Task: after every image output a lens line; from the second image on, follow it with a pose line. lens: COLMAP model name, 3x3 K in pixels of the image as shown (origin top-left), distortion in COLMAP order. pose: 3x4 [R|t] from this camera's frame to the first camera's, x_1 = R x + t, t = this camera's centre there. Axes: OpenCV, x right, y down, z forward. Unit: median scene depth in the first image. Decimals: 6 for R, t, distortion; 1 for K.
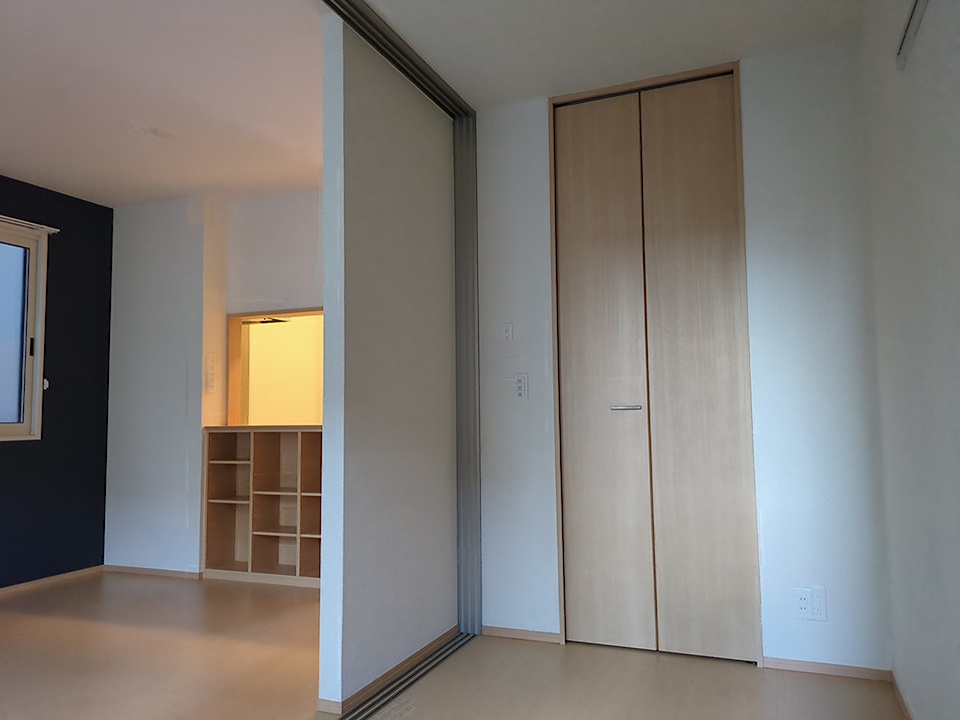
lens RADIAL K [[709.5, 0, 480.0], [0, 709.5, 360.0], [0, 0, 1]] dist [0.008803, 0.009287]
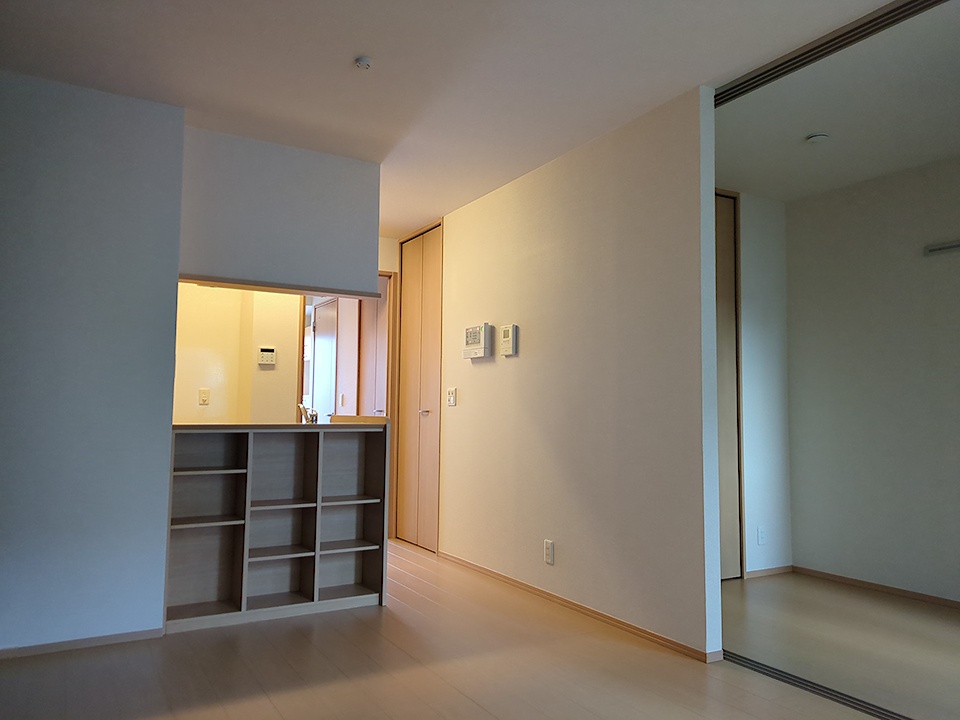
lens RADIAL K [[709.5, 0, 480.0], [0, 709.5, 360.0], [0, 0, 1]] dist [0.008803, 0.009287]
pose [[0.611744, 0.074470, 0.787543, -0.817832], [-0.074000, 0.996581, -0.036755, 0.032329], [-0.787587, -0.035794, 0.615163, 0.326807]]
